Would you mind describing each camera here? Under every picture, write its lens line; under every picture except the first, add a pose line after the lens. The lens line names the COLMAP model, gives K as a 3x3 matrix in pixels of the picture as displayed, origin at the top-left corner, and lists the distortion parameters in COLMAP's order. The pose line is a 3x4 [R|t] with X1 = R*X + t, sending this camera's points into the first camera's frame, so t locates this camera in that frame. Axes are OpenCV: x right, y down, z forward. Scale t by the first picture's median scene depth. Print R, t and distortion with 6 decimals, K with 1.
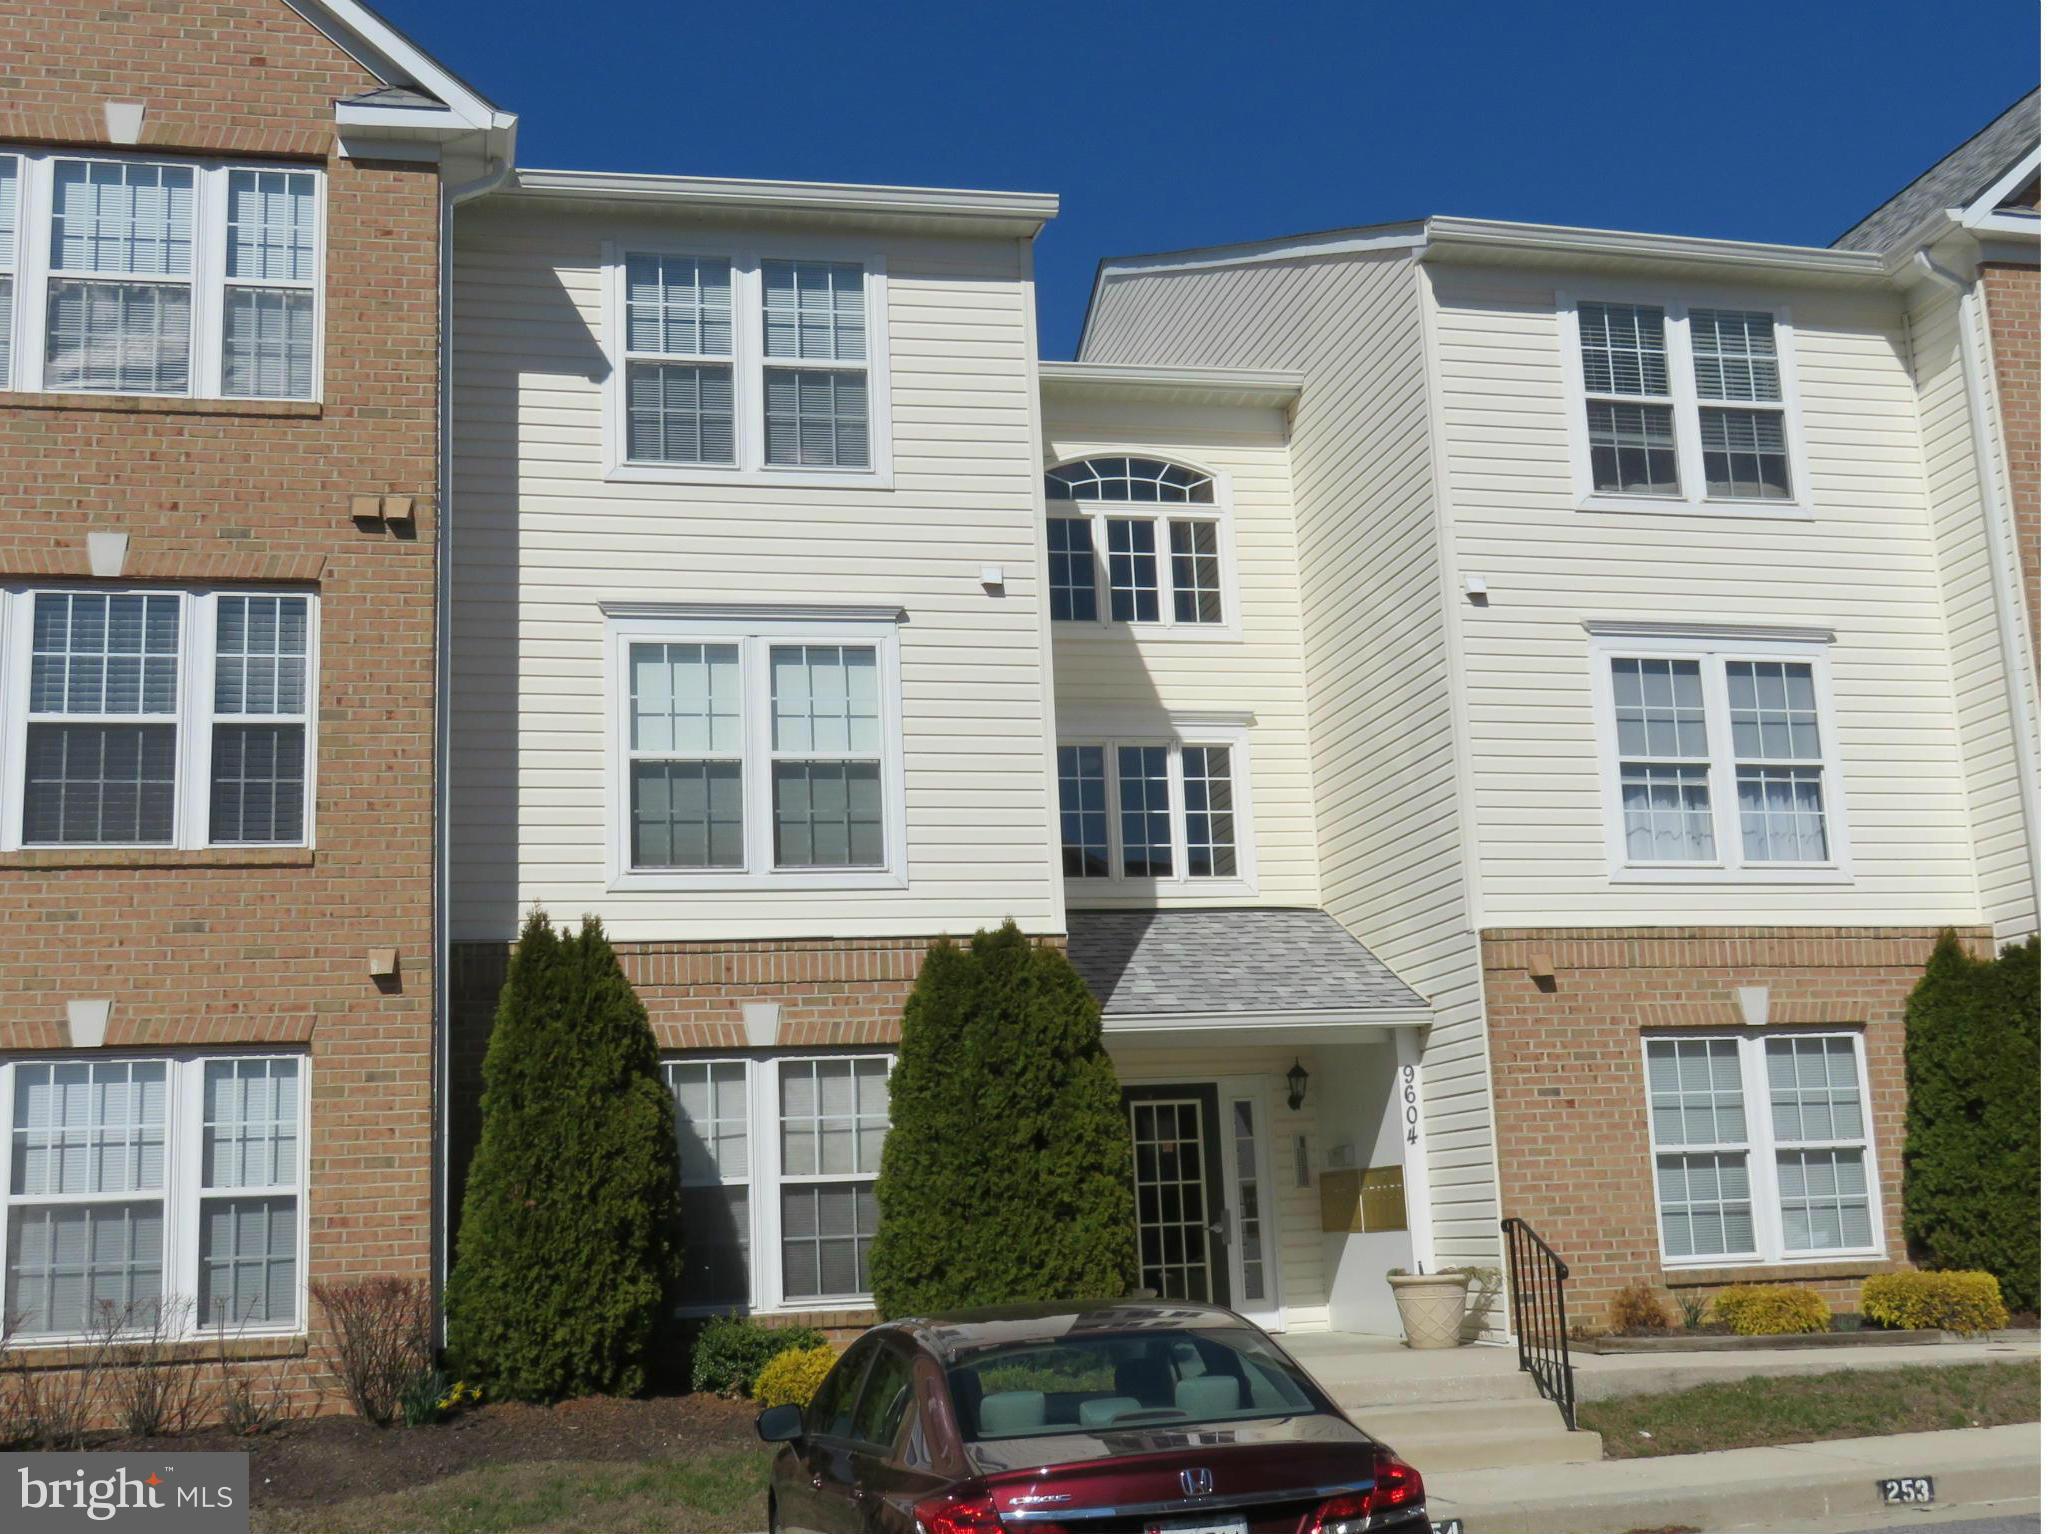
lens RADIAL K [[2576.8, 0, 936.7], [0, 2576.8, 625.9], [0, 0, 1]] dist [-0.103012, 0.091338]
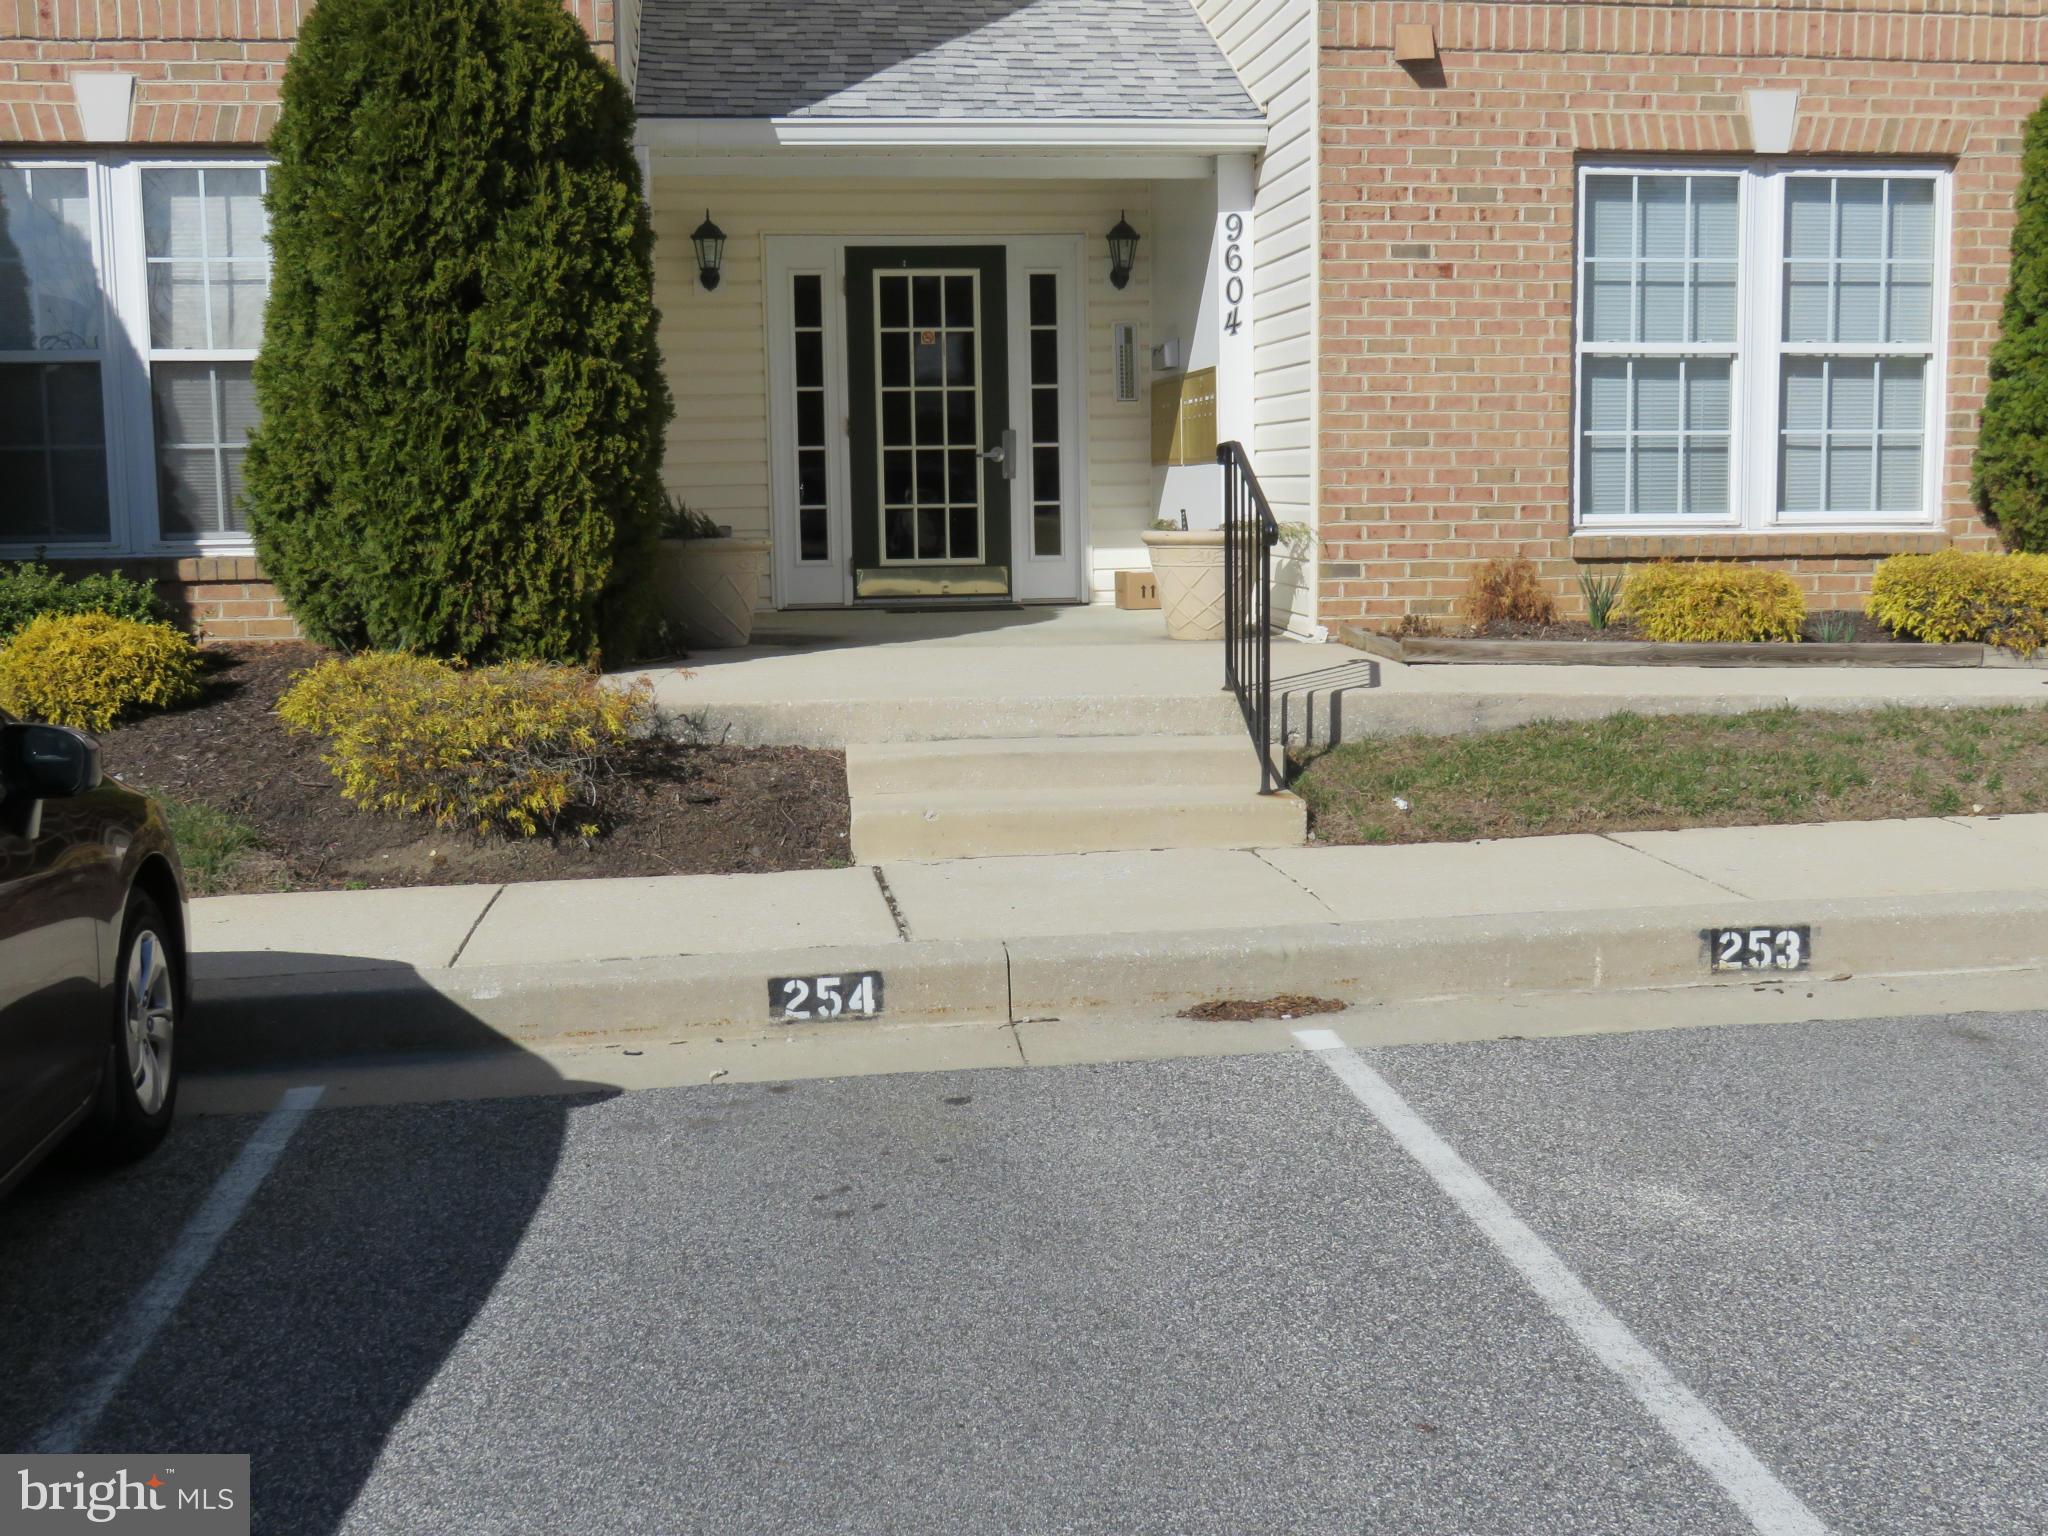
lens RADIAL K [[2504.9, 0, 1083.7], [0, 2504.9, 805.1], [0, 0, 1]] dist [0.029732, -0.073420]
pose [[0.997376, 0.030648, -0.065594, 0.202852], [-0.005288, 0.934401, 0.356184, 0.089441], [0.072207, -0.354903, 0.932111, 0.365822]]
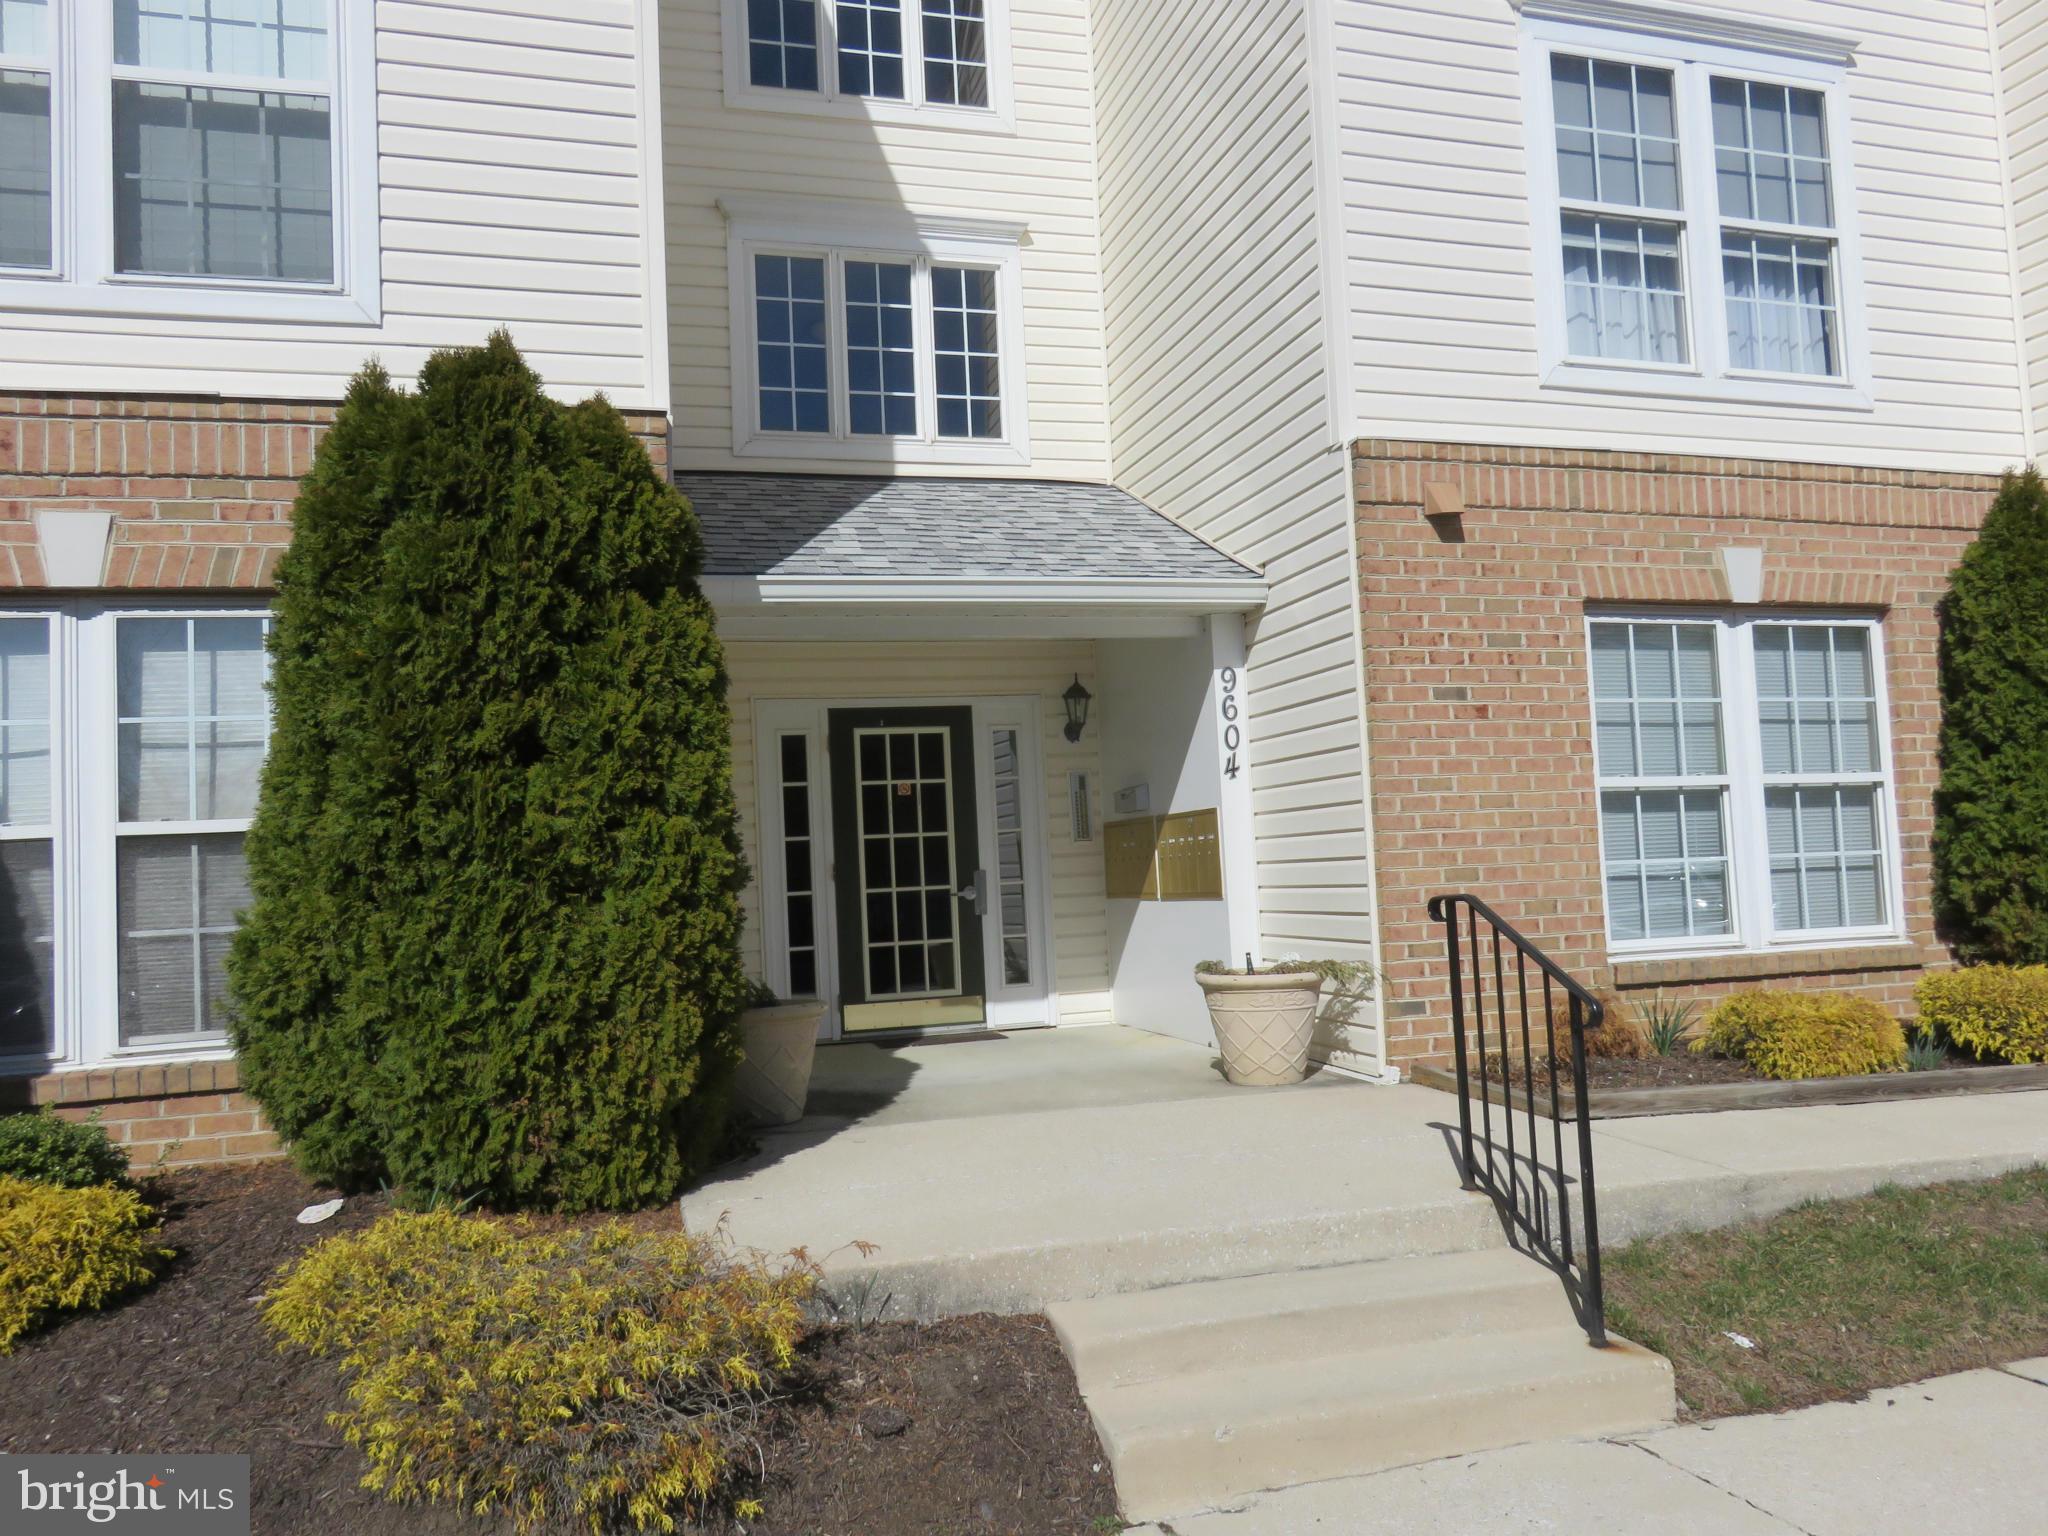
lens RADIAL K [[1558.6, 0, 1029.5], [0, 1558.6, 777.7], [0, 0, 1]] dist [-0.002402, -0.000132]
pose [[0.996634, -0.004001, 0.081882, 0.100409], [-0.009998, 0.985419, 0.169853, 0.136600], [-0.081368, -0.170100, 0.982062, 0.613420]]
